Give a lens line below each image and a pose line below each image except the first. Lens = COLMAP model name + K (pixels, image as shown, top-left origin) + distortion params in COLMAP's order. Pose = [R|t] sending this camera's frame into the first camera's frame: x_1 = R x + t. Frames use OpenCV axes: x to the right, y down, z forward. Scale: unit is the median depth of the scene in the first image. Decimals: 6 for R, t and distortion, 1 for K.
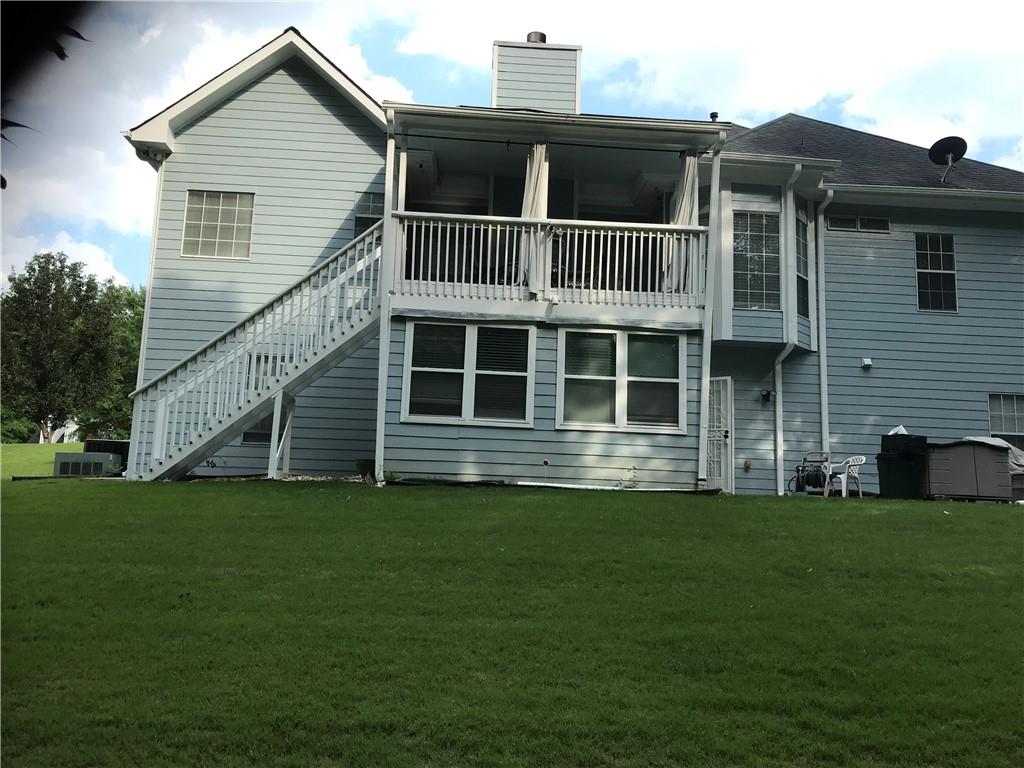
lens RADIAL K [[840.9, 0, 507.8], [0, 840.9, 381.7], [0, 0, 1]] dist [0.027237, -0.010703]
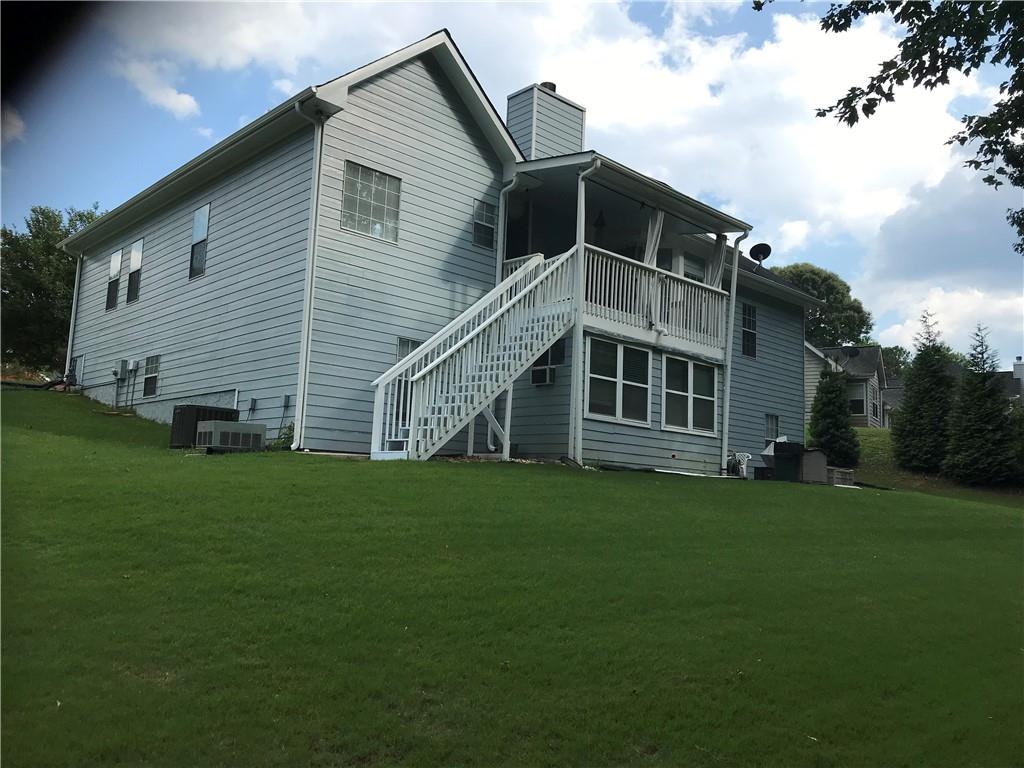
lens RADIAL K [[840.9, 0, 507.8], [0, 840.9, 381.7], [0, 0, 1]] dist [0.027237, -0.010703]
pose [[0.767739, 0.084178, 0.635209, -0.965529], [-0.115547, 0.993270, 0.008026, -0.002017], [-0.630259, -0.079558, 0.772298, 0.125382]]
